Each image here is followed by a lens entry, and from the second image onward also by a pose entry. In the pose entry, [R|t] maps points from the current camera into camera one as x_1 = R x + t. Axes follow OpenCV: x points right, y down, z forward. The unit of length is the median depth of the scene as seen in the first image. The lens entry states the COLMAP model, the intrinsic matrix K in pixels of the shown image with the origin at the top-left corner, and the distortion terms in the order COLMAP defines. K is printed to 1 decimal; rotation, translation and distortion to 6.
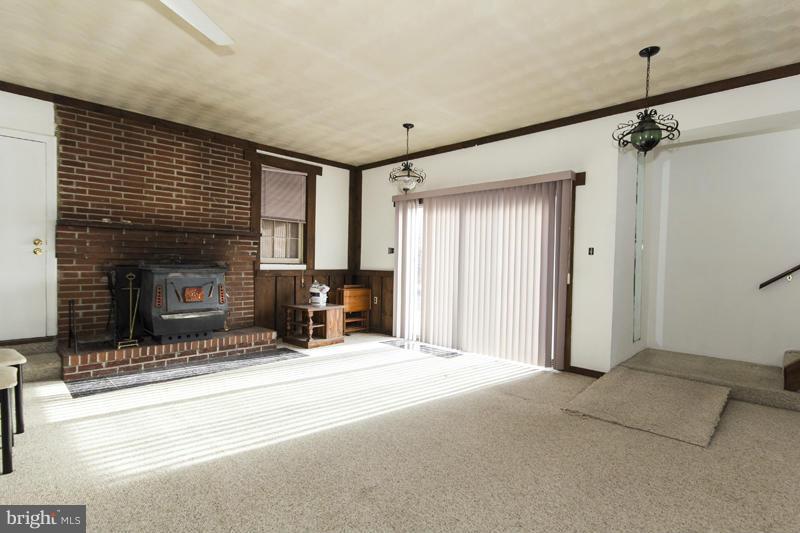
lens RADIAL K [[393.7, 0, 408.2], [0, 393.7, 269.4], [0, 0, 1]] dist [-0.003593, -0.000420]
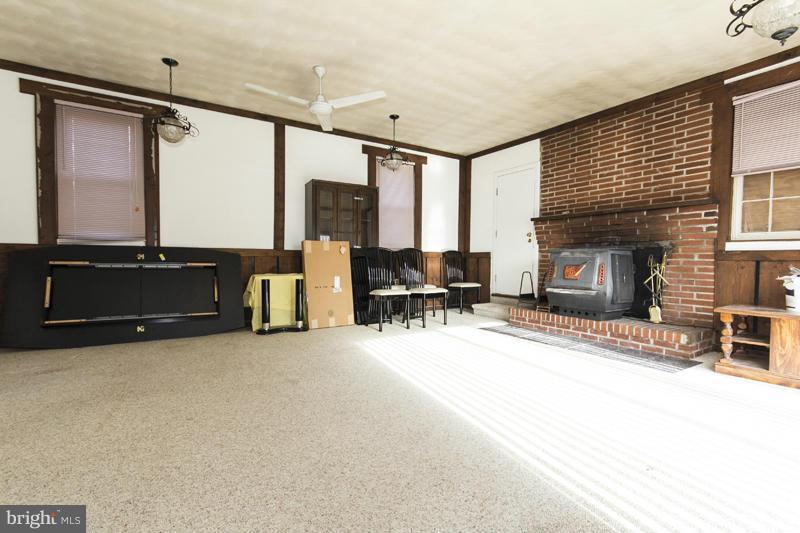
lens RADIAL K [[368.4, 0, 403.8], [0, 368.4, 270.6], [0, 0, 1]] dist [-0.004067, -0.000388]
pose [[-0.234360, 0.009061, -0.972108, 0.488142], [-0.030332, 0.999402, 0.016628, 0.053222], [0.971676, 0.033383, -0.233945, 0.746737]]
